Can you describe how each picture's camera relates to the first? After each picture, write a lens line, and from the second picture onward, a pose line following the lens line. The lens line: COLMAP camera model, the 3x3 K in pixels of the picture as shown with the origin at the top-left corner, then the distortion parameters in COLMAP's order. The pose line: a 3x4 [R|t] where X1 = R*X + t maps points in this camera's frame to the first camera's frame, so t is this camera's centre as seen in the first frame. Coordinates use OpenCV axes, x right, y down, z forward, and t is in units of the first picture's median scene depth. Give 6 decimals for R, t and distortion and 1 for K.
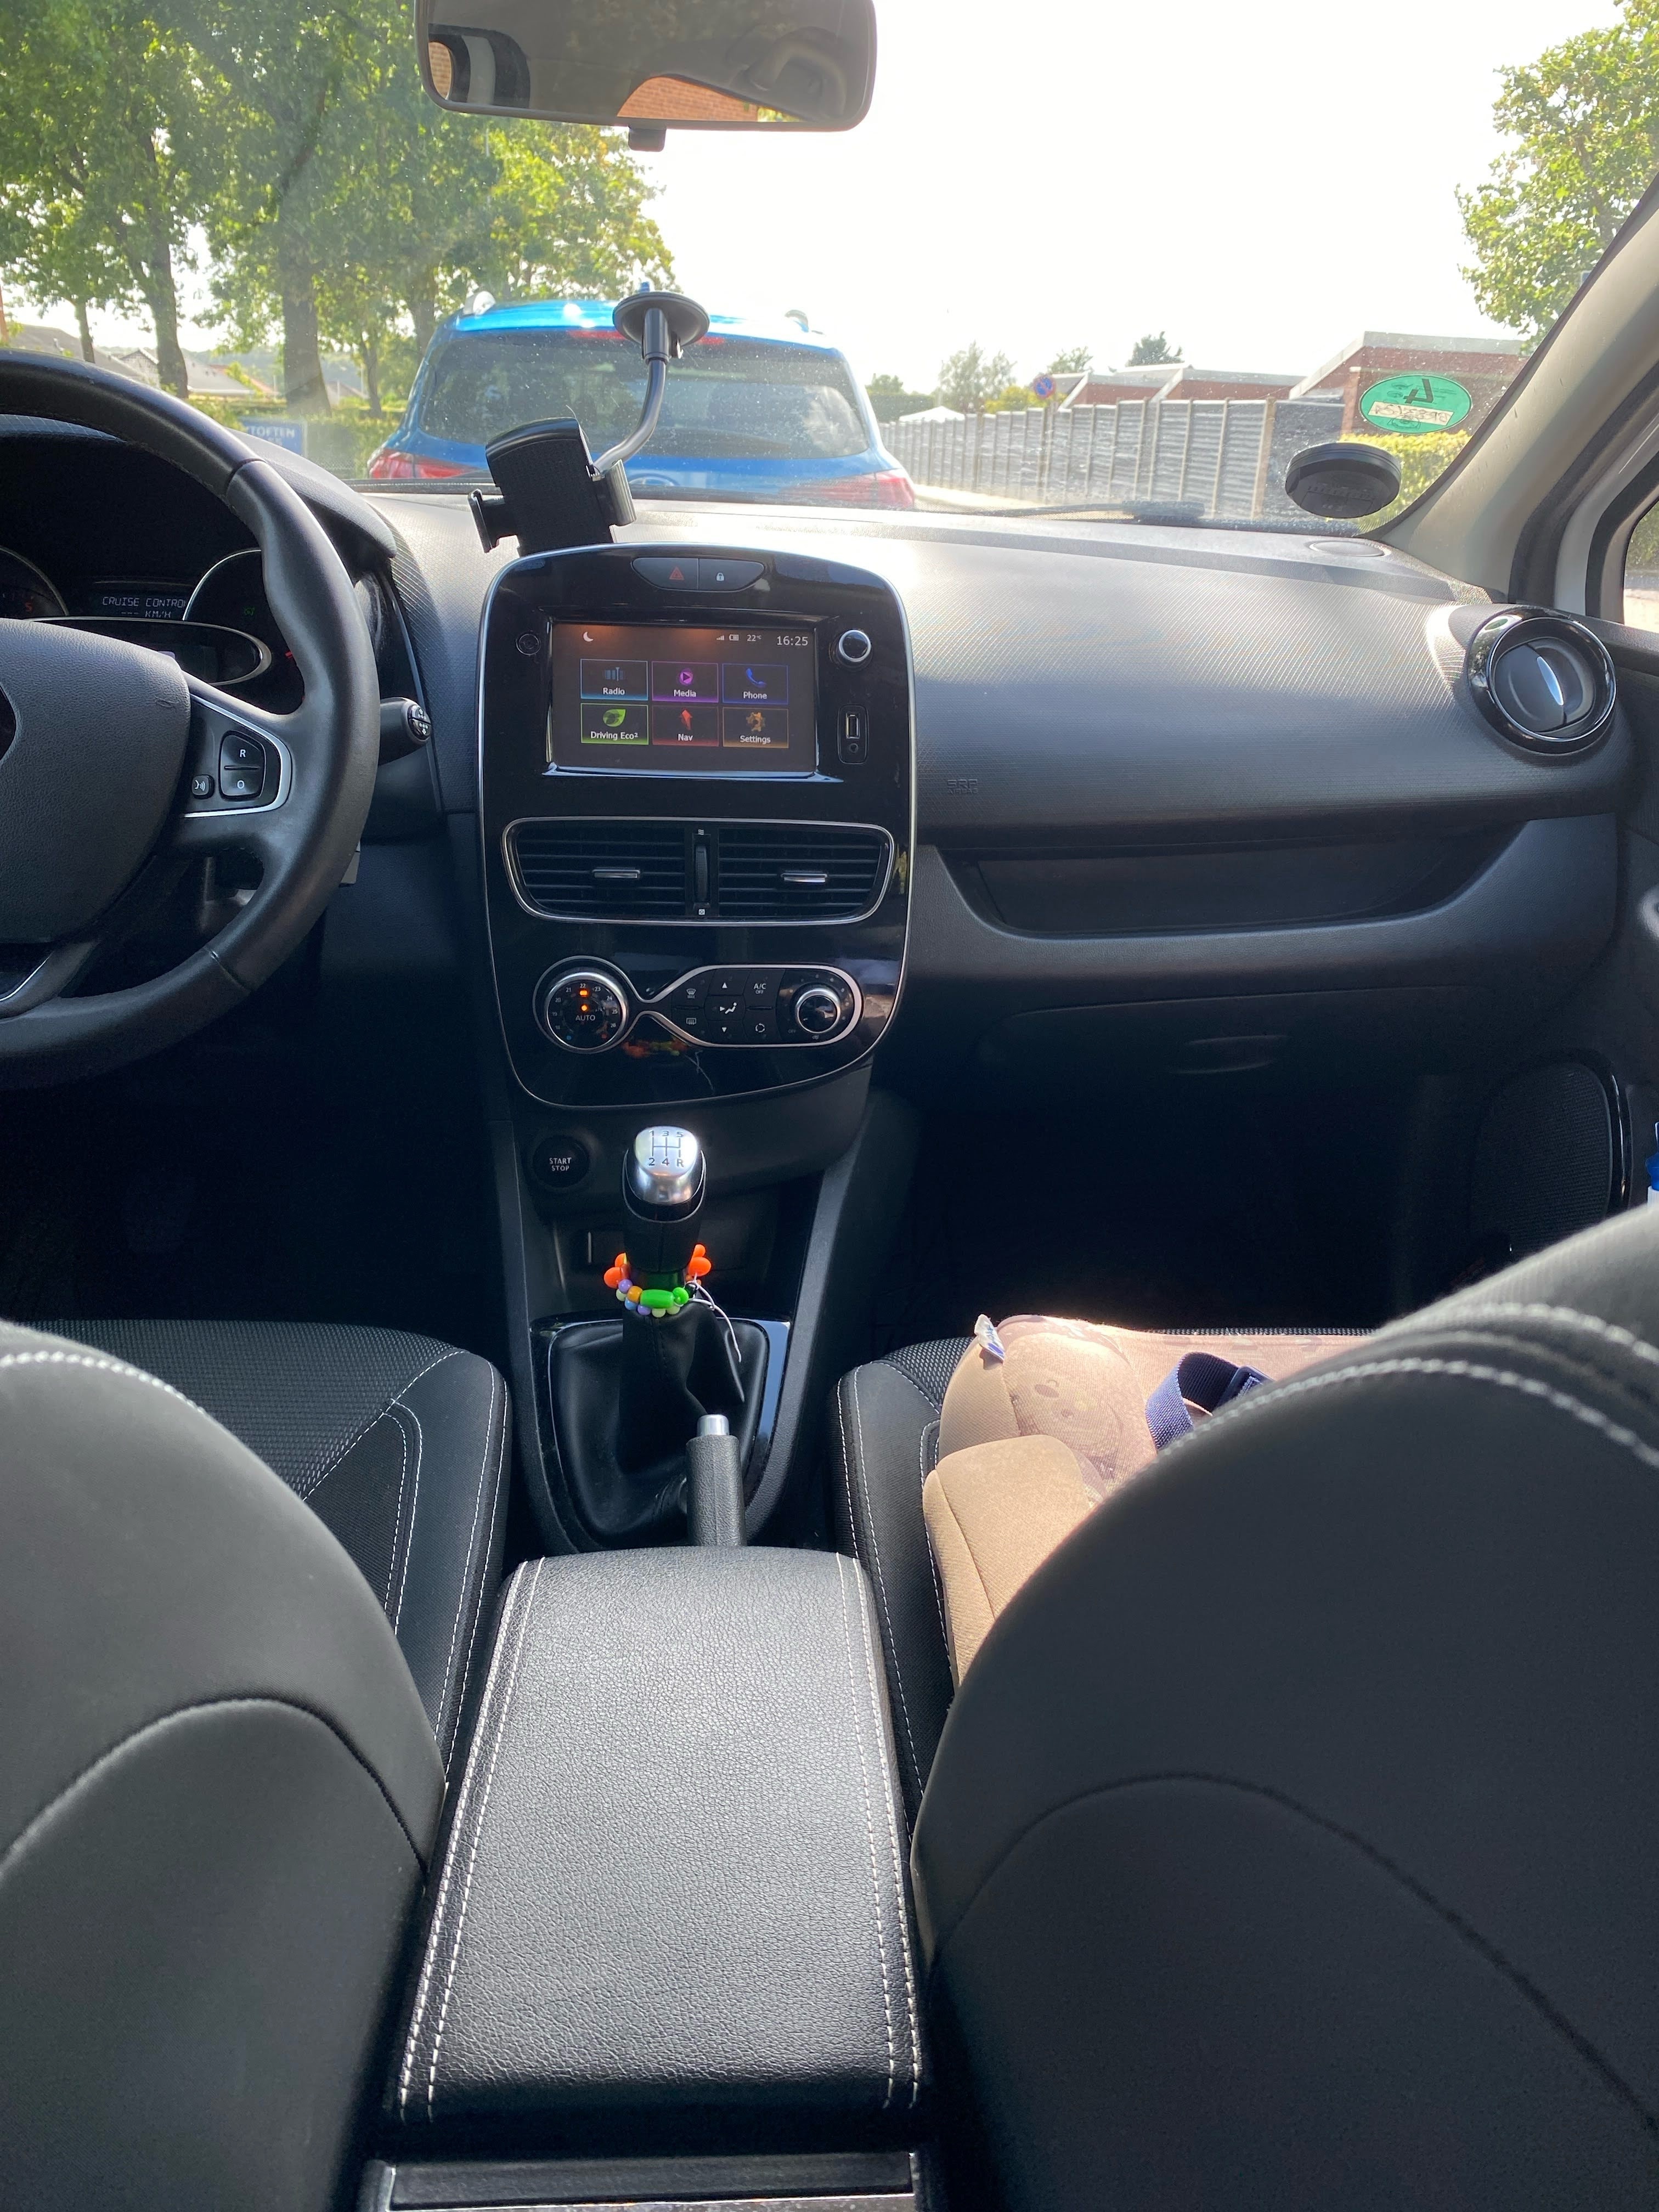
lens RADIAL K [[1661.4, 0, 837.0], [0, 1661.4, 1103.0], [0, 0, 1]] dist [0.007525, 0.001717]
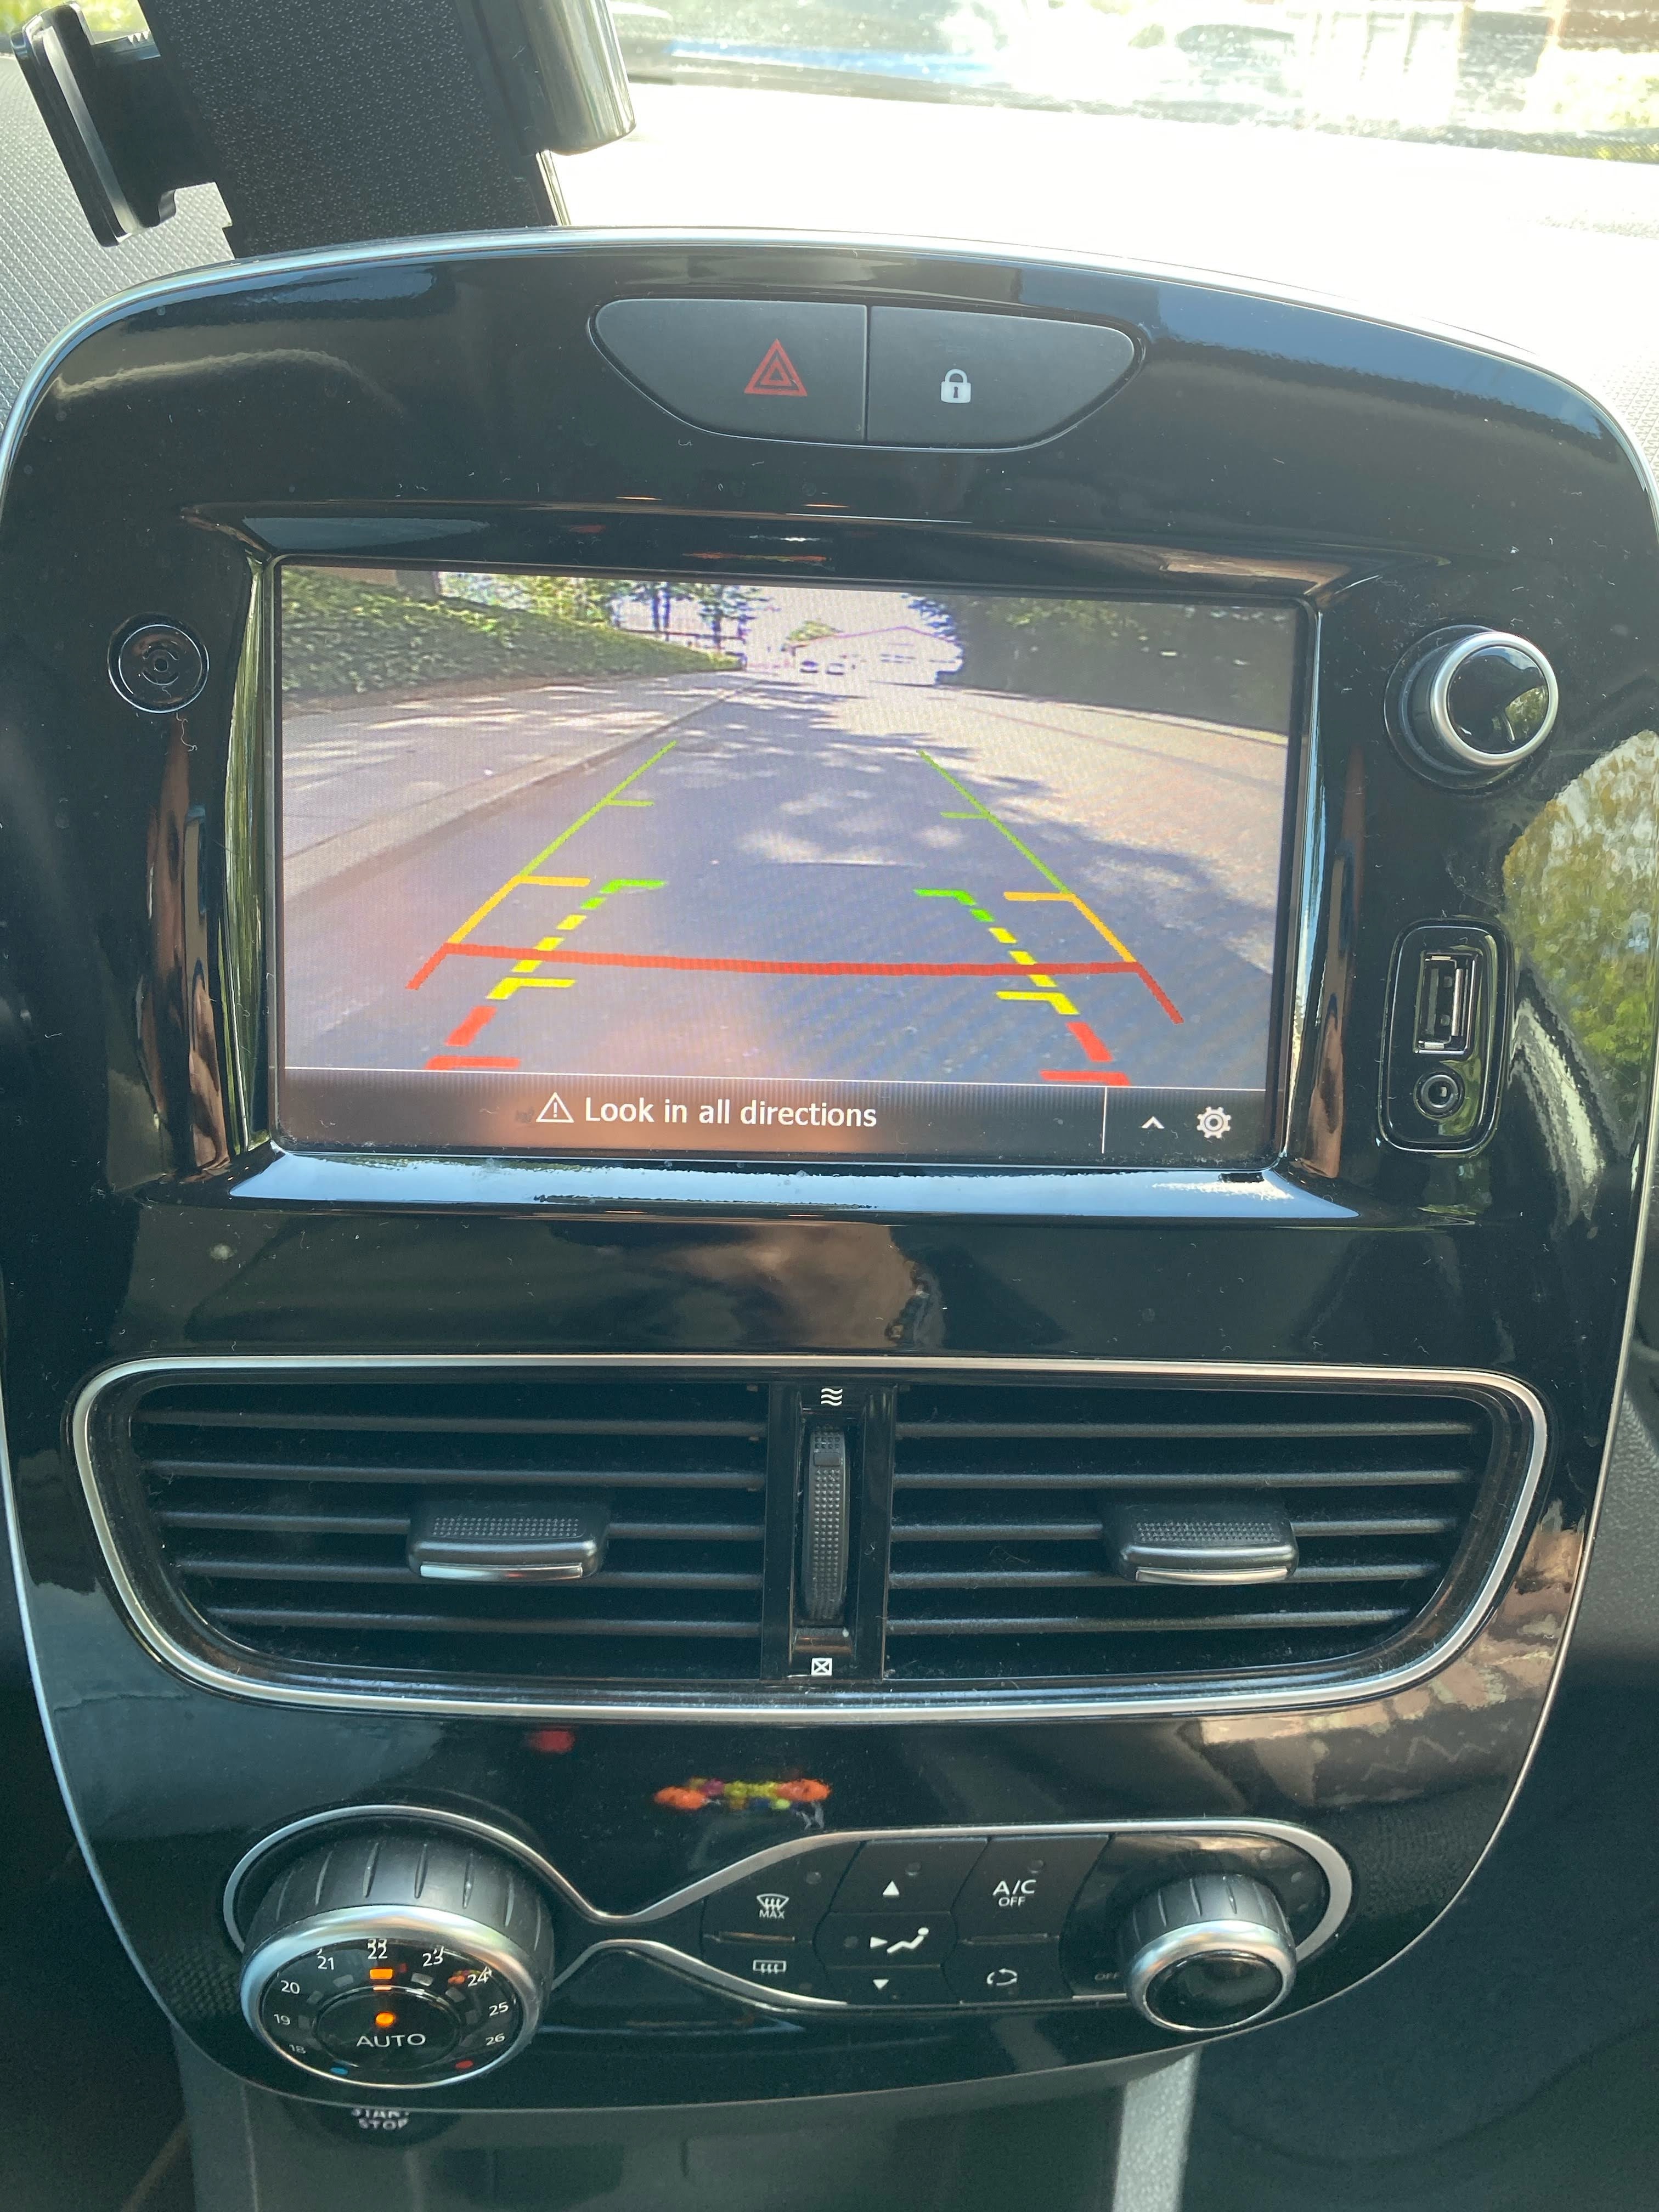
lens RADIAL K [[1661.4, 0, 820.2], [0, 1661.4, 1111.9], [0, 0, 1]] dist [0.007525, 0.001717]
pose [[0.998367, 0.046420, -0.033293, -0.076021], [-0.040542, 0.986357, 0.159548, -0.247870], [0.040245, -0.157937, 0.986629, 0.737878]]
